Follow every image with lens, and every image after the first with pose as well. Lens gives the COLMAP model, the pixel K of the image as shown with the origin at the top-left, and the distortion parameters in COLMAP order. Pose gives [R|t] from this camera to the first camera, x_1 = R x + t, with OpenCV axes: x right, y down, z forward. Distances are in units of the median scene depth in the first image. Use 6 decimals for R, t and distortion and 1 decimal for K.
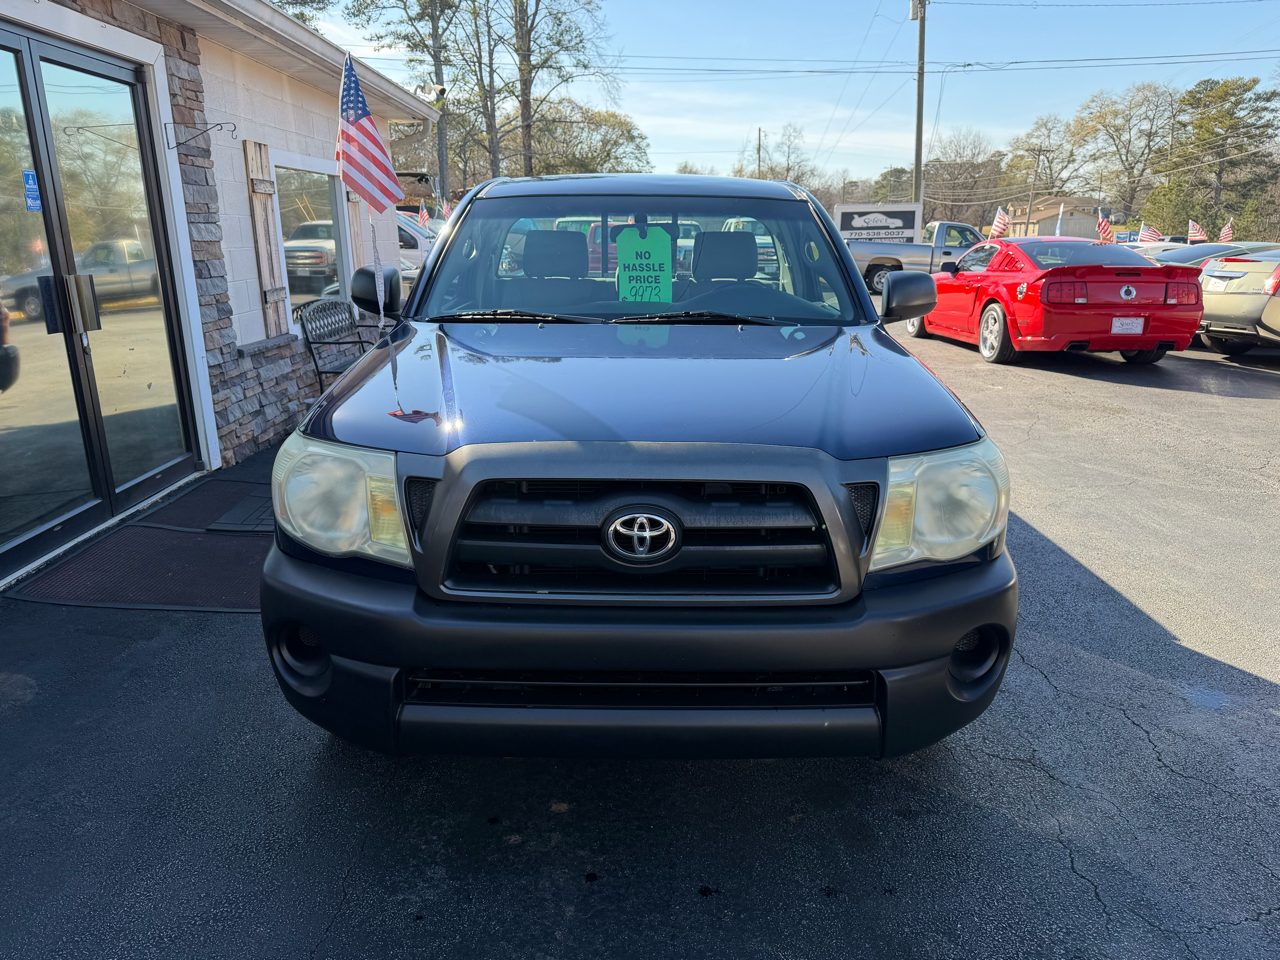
lens RADIAL K [[942.2, 0, 640.0], [0, 942.2, 480.0], [0, 0, 1]] dist [-0.004599, -0.002791]
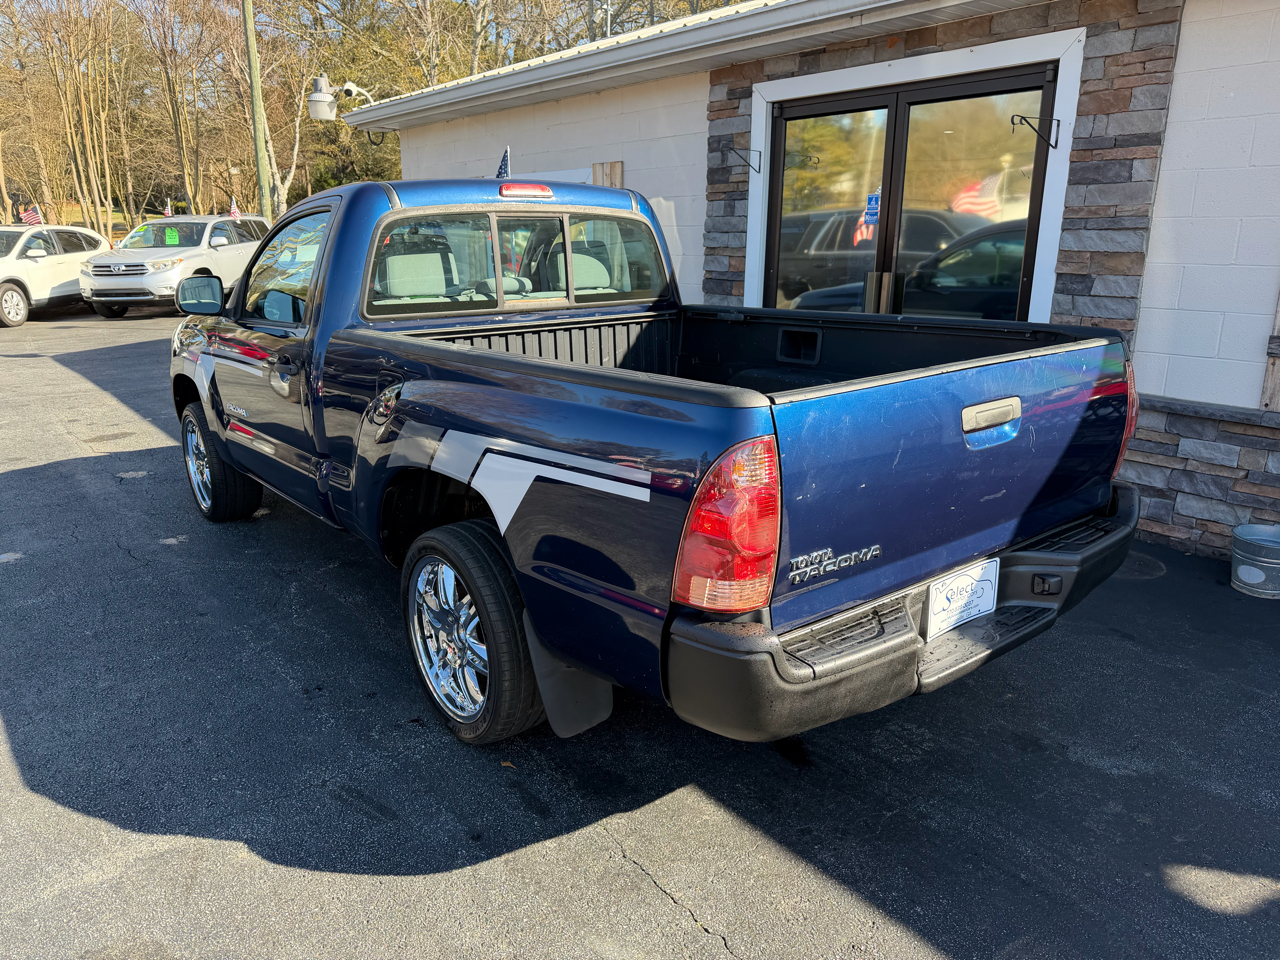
lens RADIAL K [[938.8, 0, 635.1], [0, 938.8, 464.8], [0, 0, 1]] dist [0.008145, -0.015168]
pose [[-0.768029, 0.149129, -0.622810, 0.044331], [-0.158924, 0.897708, 0.410931, -0.041306], [0.620383, 0.414586, -0.665765, 0.157734]]
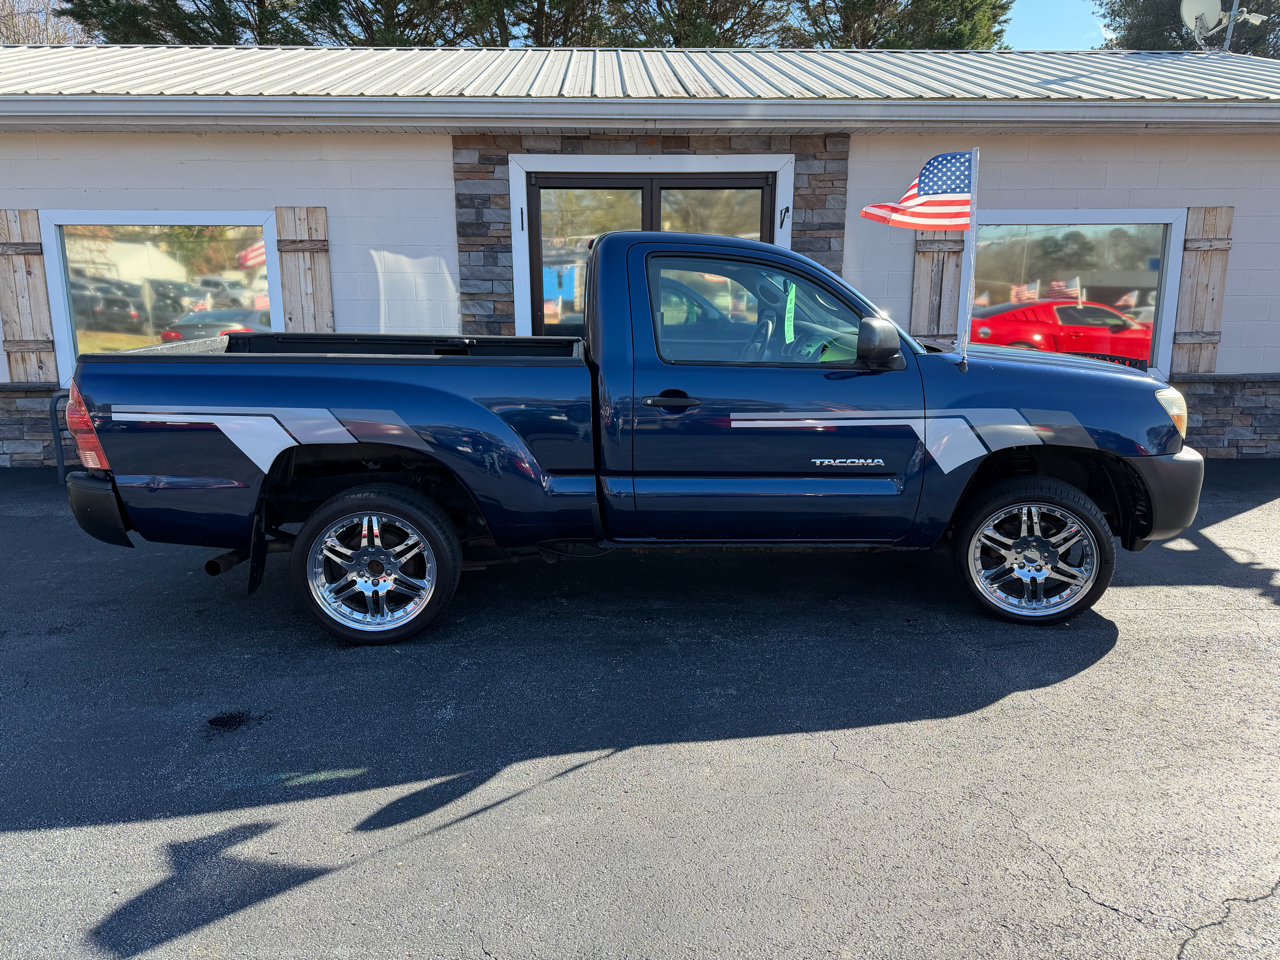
lens RADIAL K [[929.6, 0, 640.0], [0, 929.6, 480.0], [0, 0, 1]] dist [0.022600, -0.024019]
pose [[0.035871, 0.196474, -0.979853, 0.099948], [-0.245767, 0.952106, 0.181913, -0.020824], [0.968665, 0.234290, 0.082439, 0.082232]]
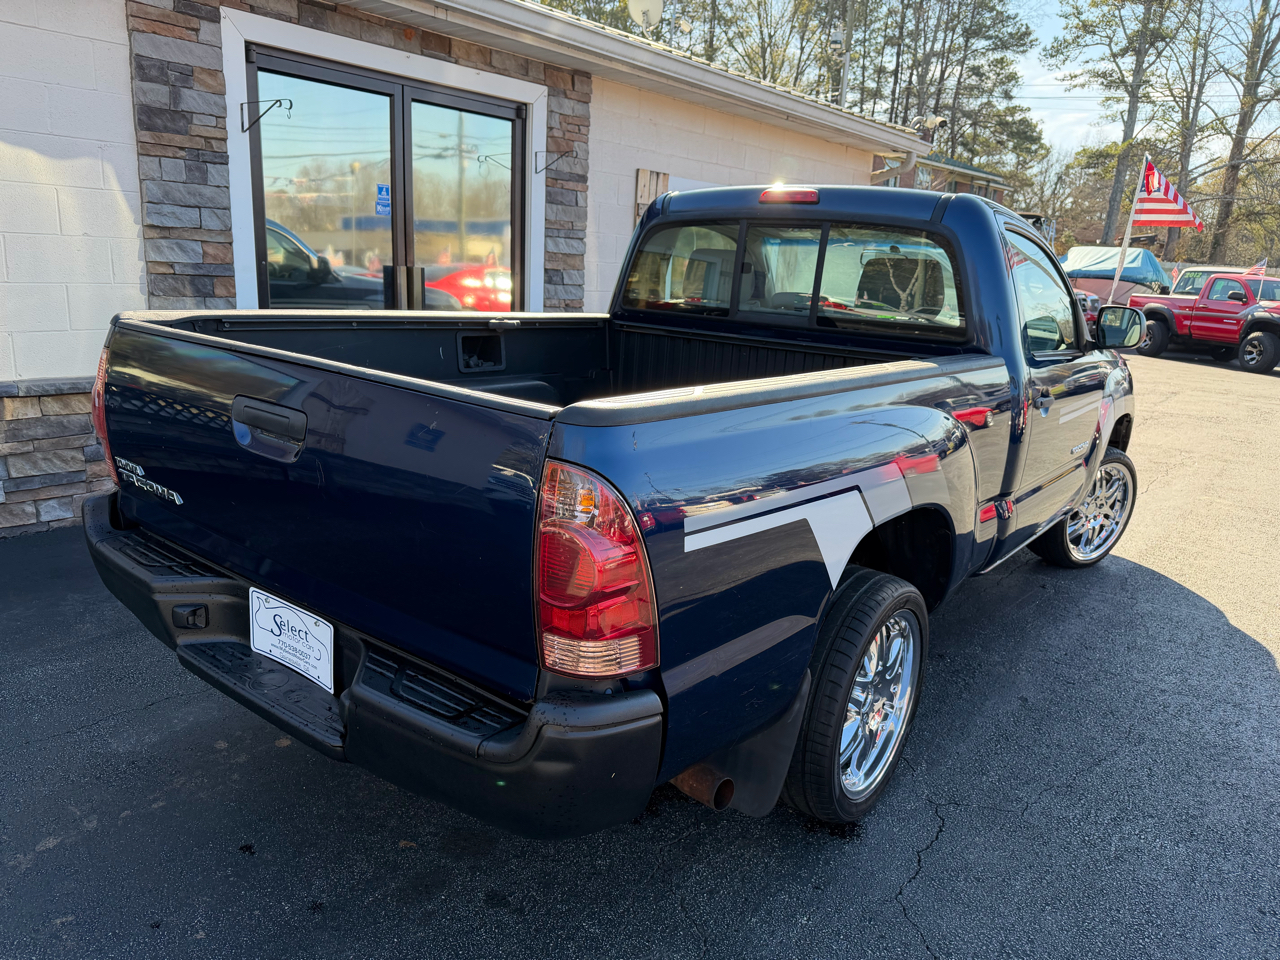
lens RADIAL K [[942.2, 0, 640.0], [0, 942.2, 480.0], [0, 0, 1]] dist [-0.004599, -0.002791]
pose [[0.771330, 0.191157, -0.607049, 0.042353], [-0.216694, 0.975718, 0.031912, -0.004415], [0.598409, 0.106930, 0.794023, 0.018933]]
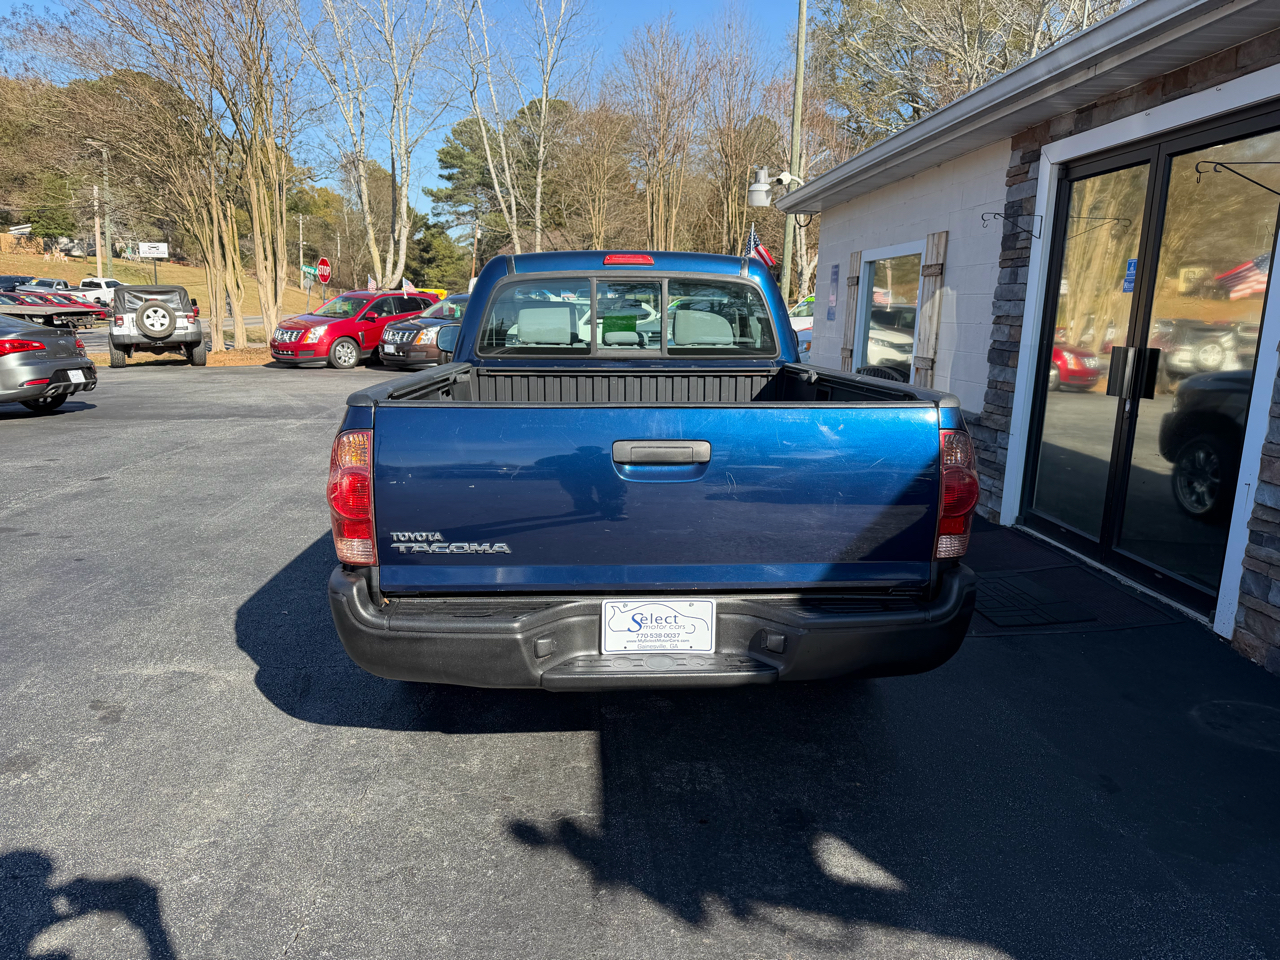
lens RADIAL K [[899.6, 0, 637.6], [0, 899.6, 454.5], [0, 0, 1]] dist [0.063871, -0.058823]
pose [[-0.997463, -0.007179, -0.070822, 0.005406], [-0.034930, 0.916250, 0.399081, -0.046463], [0.062026, 0.400542, -0.914176, 0.181164]]
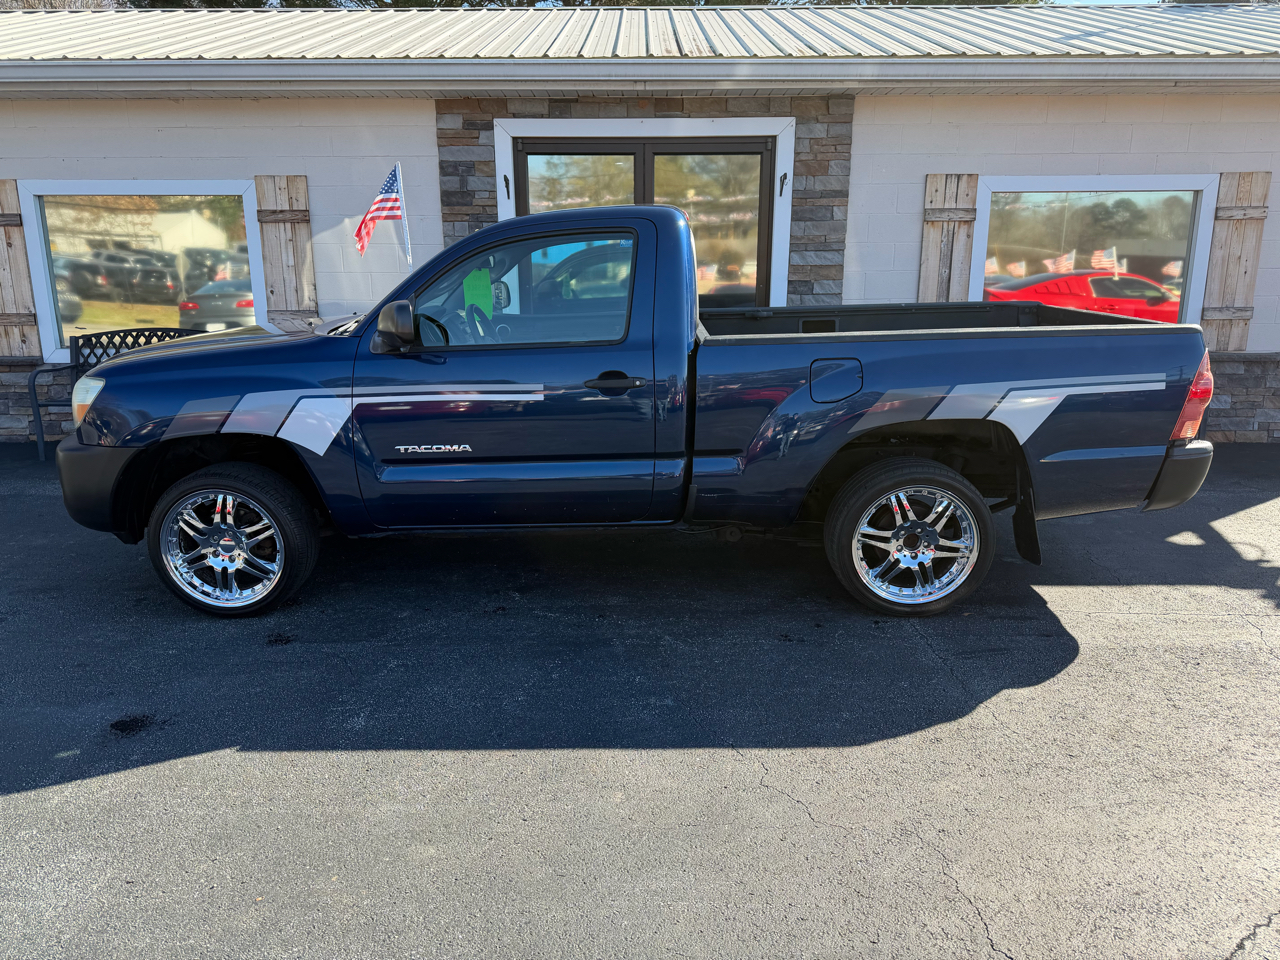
lens RADIAL K [[934.8, 0, 640.0], [0, 934.8, 480.0], [0, 0, 1]] dist [0.009429, -0.008679]
pose [[-0.004700, 0.226854, -0.973917, 0.094679], [-0.245793, 0.943788, 0.221022, -0.023138], [0.969311, 0.240421, 0.051323, 0.089391]]
